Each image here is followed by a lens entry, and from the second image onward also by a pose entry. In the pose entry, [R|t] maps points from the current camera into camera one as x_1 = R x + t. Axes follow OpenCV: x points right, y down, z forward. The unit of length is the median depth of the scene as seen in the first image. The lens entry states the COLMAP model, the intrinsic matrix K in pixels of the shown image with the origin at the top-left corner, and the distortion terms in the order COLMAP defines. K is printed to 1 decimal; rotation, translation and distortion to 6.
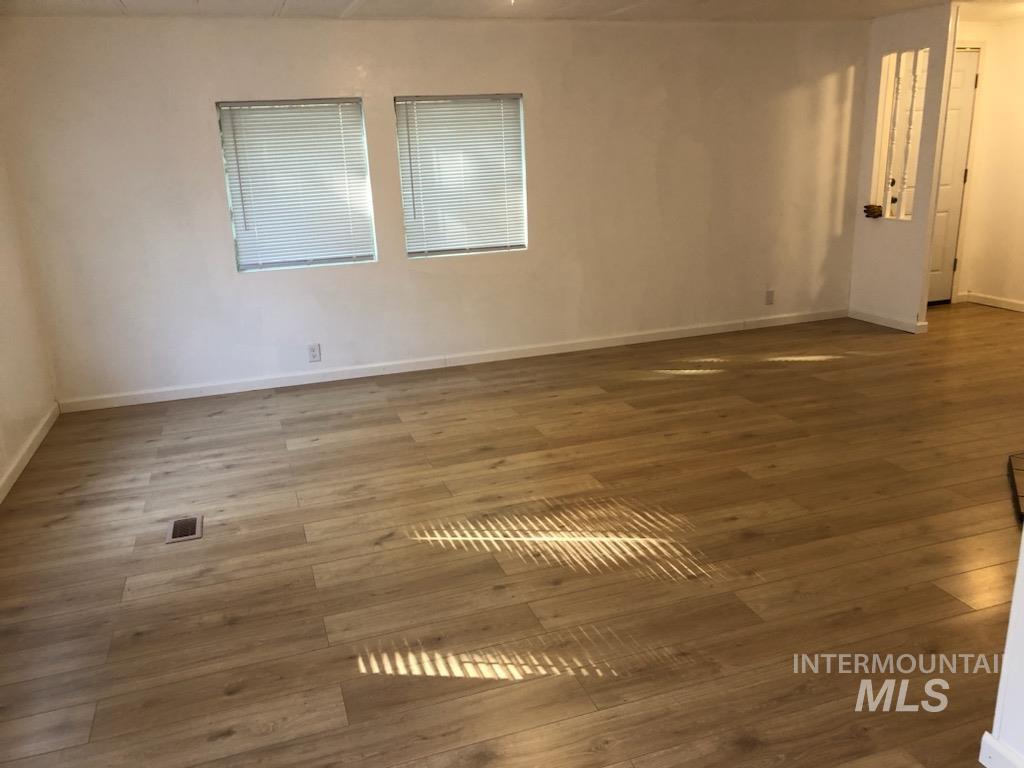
lens RADIAL K [[832.8, 0, 510.3], [0, 832.8, 385.5], [0, 0, 1]] dist [0.009753, -0.004424]
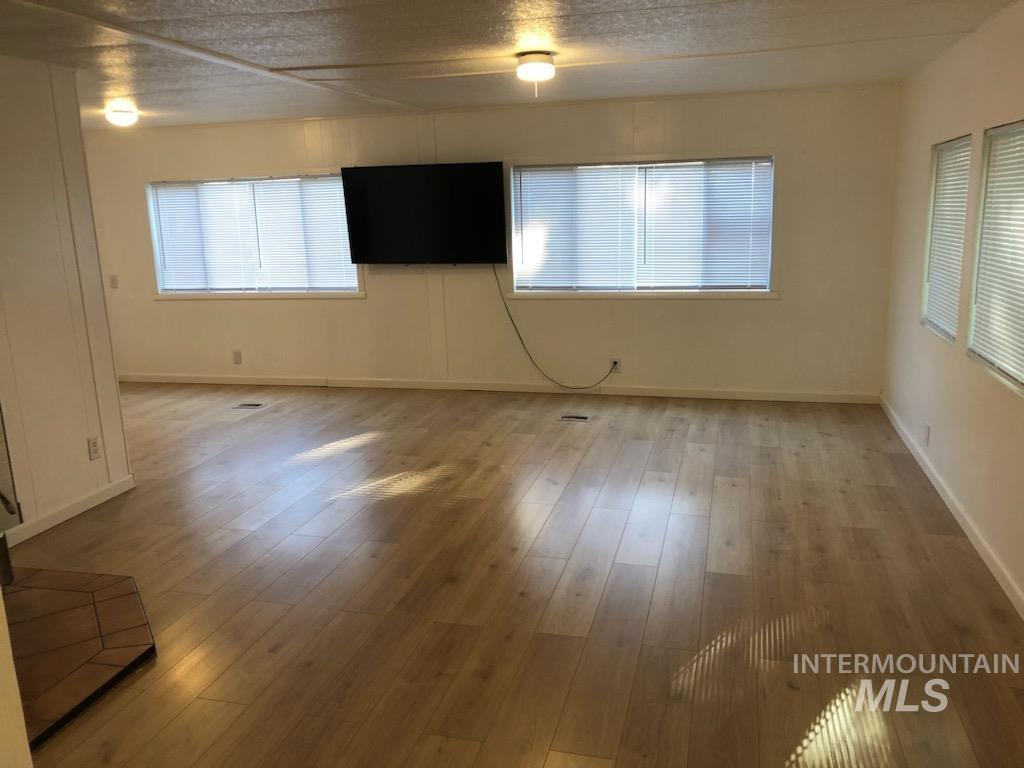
lens RADIAL K [[832.8, 0, 512.5], [0, 832.8, 384.8], [0, 0, 1]] dist [0.009753, -0.004424]
pose [[-0.546392, 0.232798, -0.804525, 0.847252], [-0.182850, 0.904263, 0.385841, -0.429002], [0.817326, 0.357929, -0.451515, 1.324492]]
